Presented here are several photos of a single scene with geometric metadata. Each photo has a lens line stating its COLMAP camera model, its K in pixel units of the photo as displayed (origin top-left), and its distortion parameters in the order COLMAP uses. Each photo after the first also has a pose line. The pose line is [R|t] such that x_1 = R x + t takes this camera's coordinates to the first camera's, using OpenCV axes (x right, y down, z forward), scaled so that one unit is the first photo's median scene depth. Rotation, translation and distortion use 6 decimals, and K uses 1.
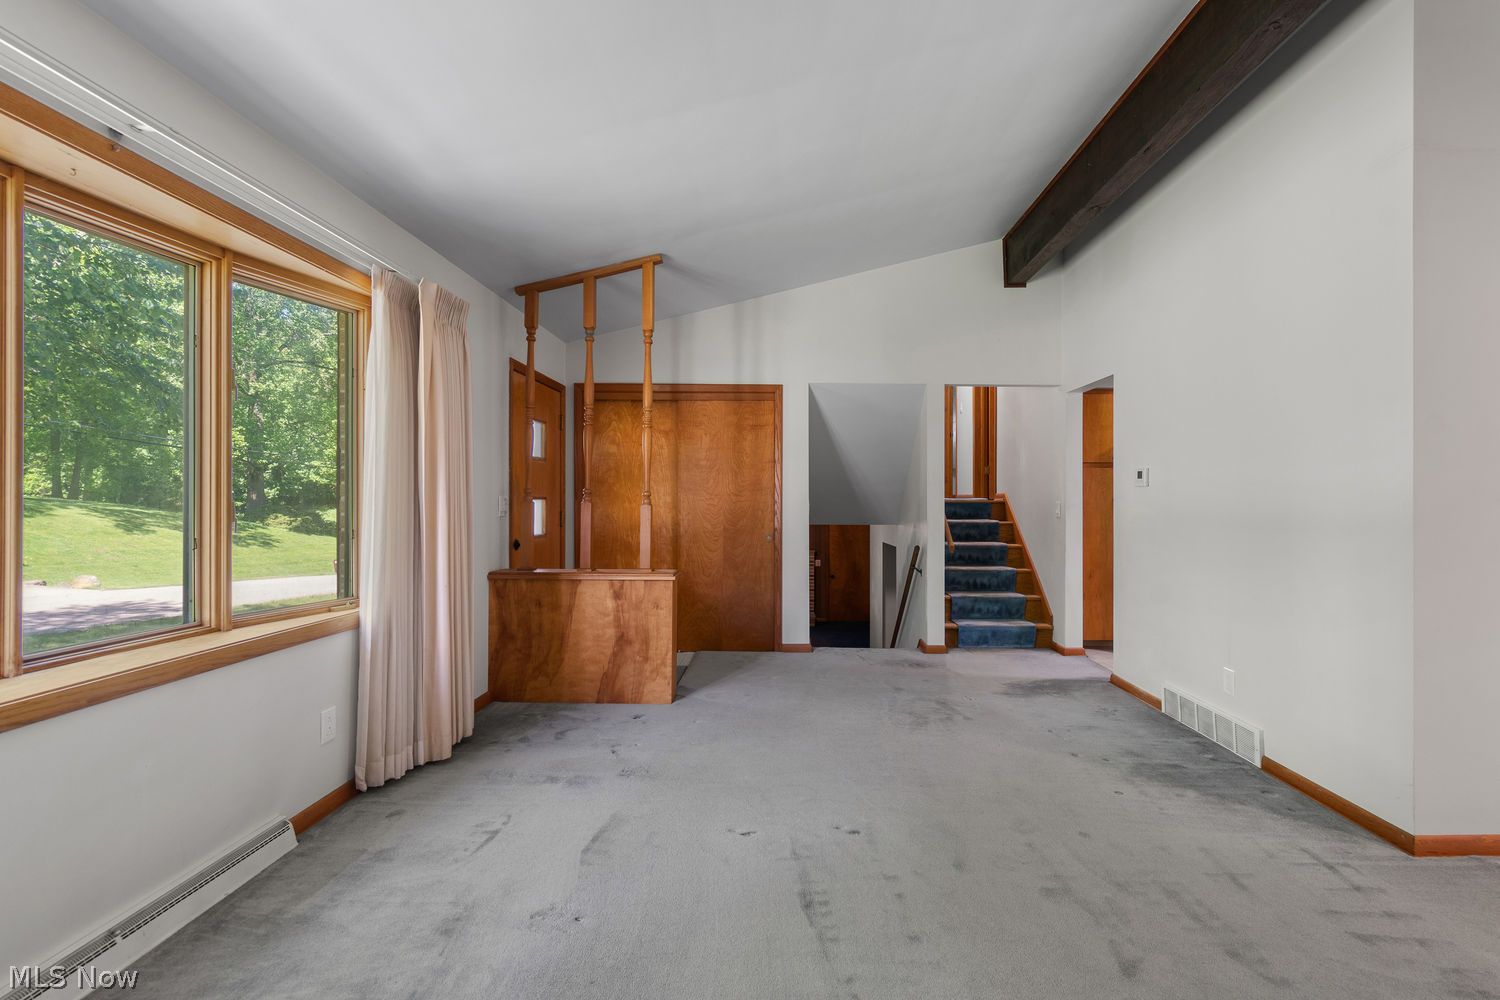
lens RADIAL K [[675.2, 0, 756.4], [0, 675.2, 498.2], [0, 0, 1]] dist [0.001086, -0.000717]
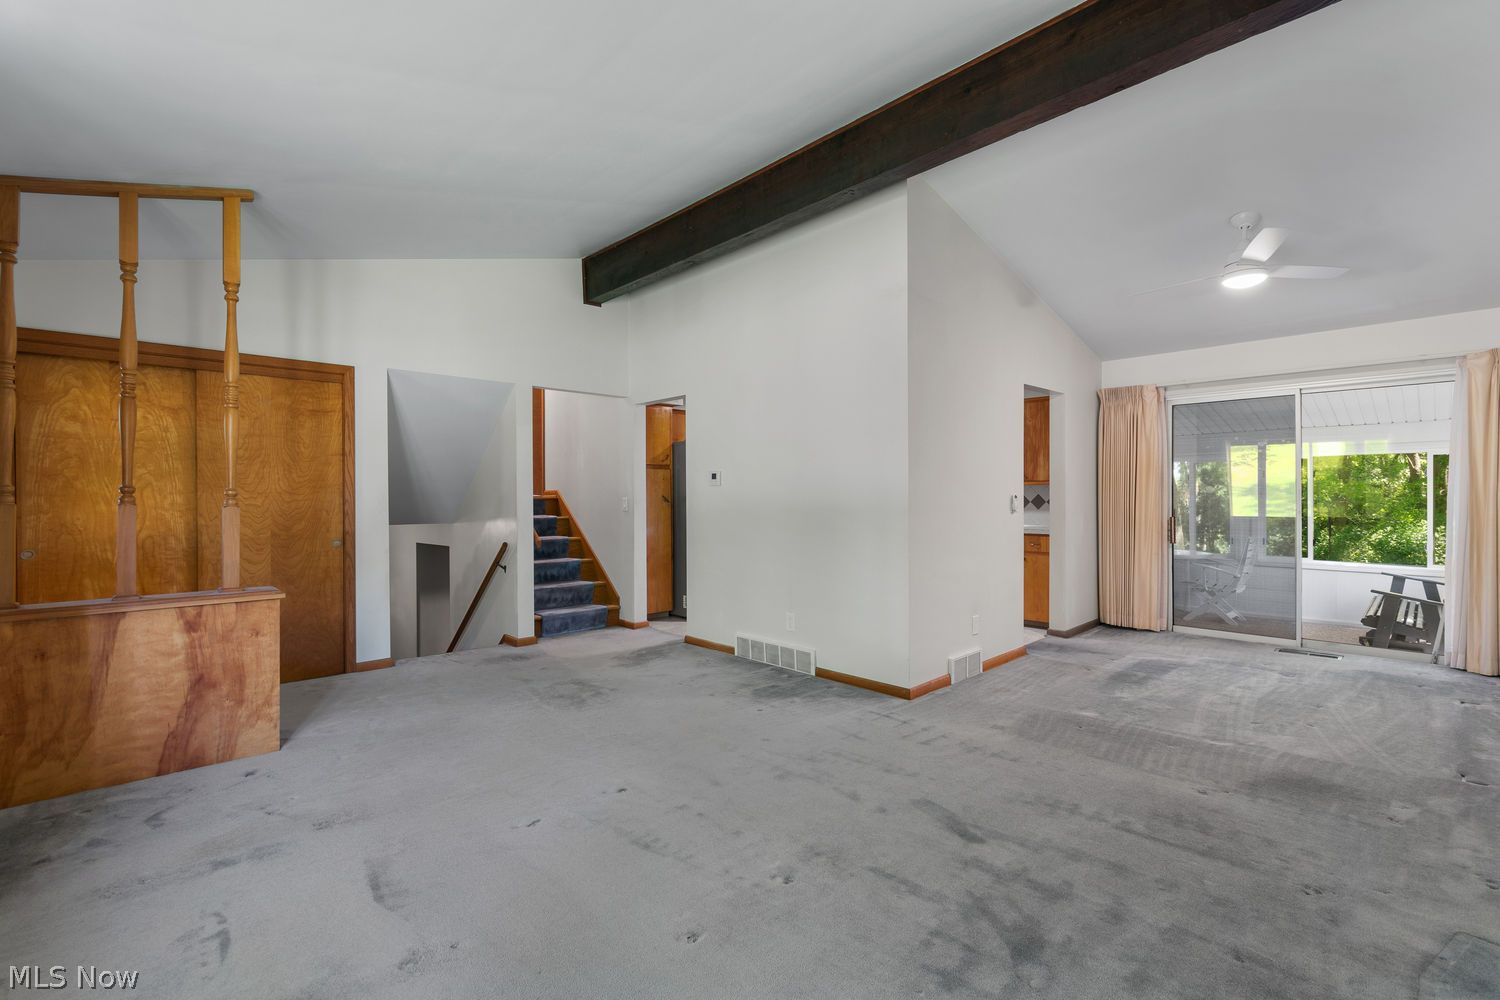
lens RADIAL K [[675.2, 0, 758.3], [0, 675.2, 499.6], [0, 0, 1]] dist [0.001086, -0.000717]
pose [[0.719515, -0.011019, 0.694390, -0.272839], [0.005619, 0.999934, 0.010045, -0.002759], [-0.694454, -0.003326, 0.719529, 0.013951]]
